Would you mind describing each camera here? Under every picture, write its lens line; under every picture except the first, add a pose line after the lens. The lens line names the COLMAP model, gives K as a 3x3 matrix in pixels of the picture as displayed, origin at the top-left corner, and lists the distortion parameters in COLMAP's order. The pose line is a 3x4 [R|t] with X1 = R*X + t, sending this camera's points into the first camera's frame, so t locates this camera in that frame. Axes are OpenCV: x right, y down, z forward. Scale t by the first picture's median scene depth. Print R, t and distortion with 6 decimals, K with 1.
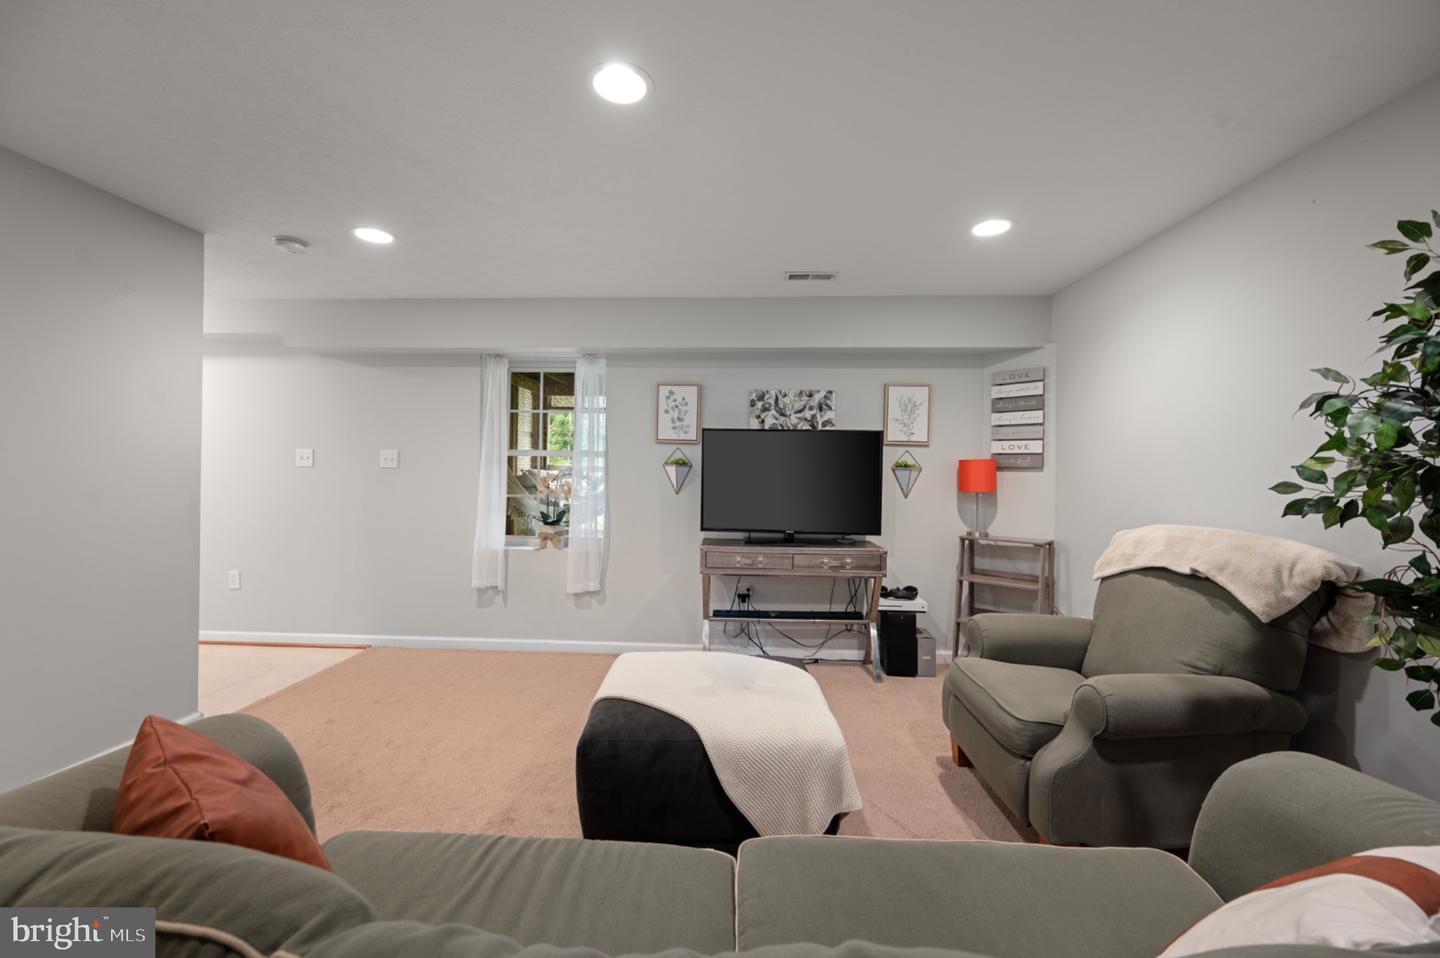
lens RADIAL K [[570.8, 0, 719.2], [0, 570.8, 473.5], [0, 0, 1]] dist [-0.001314, -0.000022]
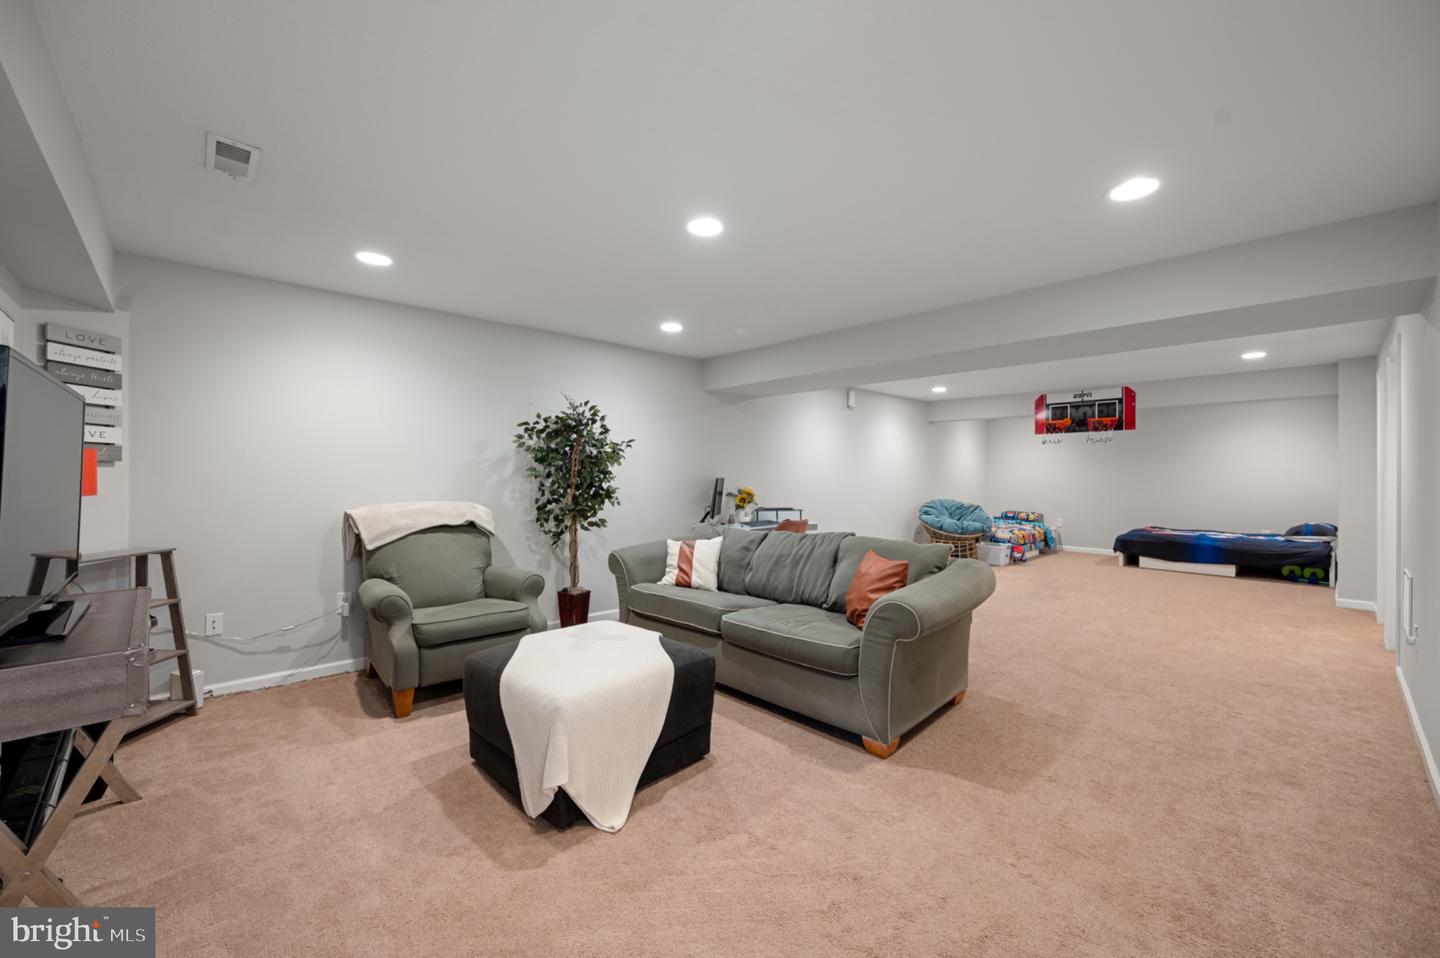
lens RADIAL K [[570.8, 0, 719.2], [0, 570.8, 473.5], [0, 0, 1]] dist [-0.001314, -0.000022]
pose [[-0.734247, -0.009562, 0.678815, -0.635874], [-0.012026, 0.999927, 0.001077, -0.005103], [-0.678776, -0.007373, -0.734309, 1.049281]]
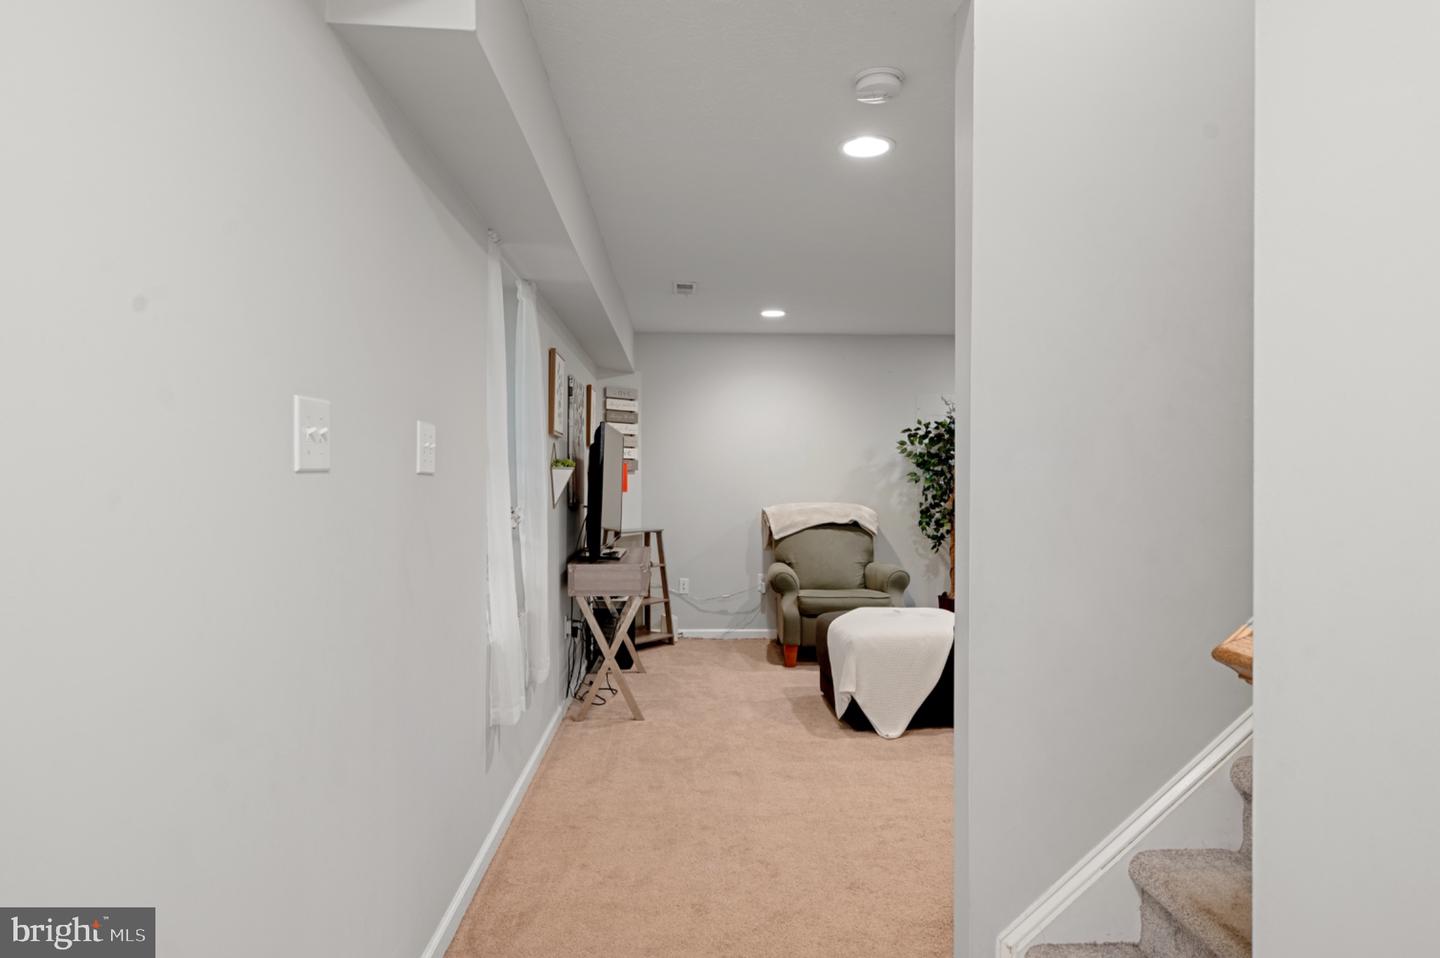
lens RADIAL K [[835.5, 0, 720.0], [0, 835.5, 479.0], [0, 0, 1]] dist [0.000238, -0.000002]
pose [[-0.116487, -0.009032, 0.993151, -1.302880], [-0.008331, 0.999932, 0.008117, -0.008606], [-0.993157, -0.007328, -0.116555, 1.065786]]
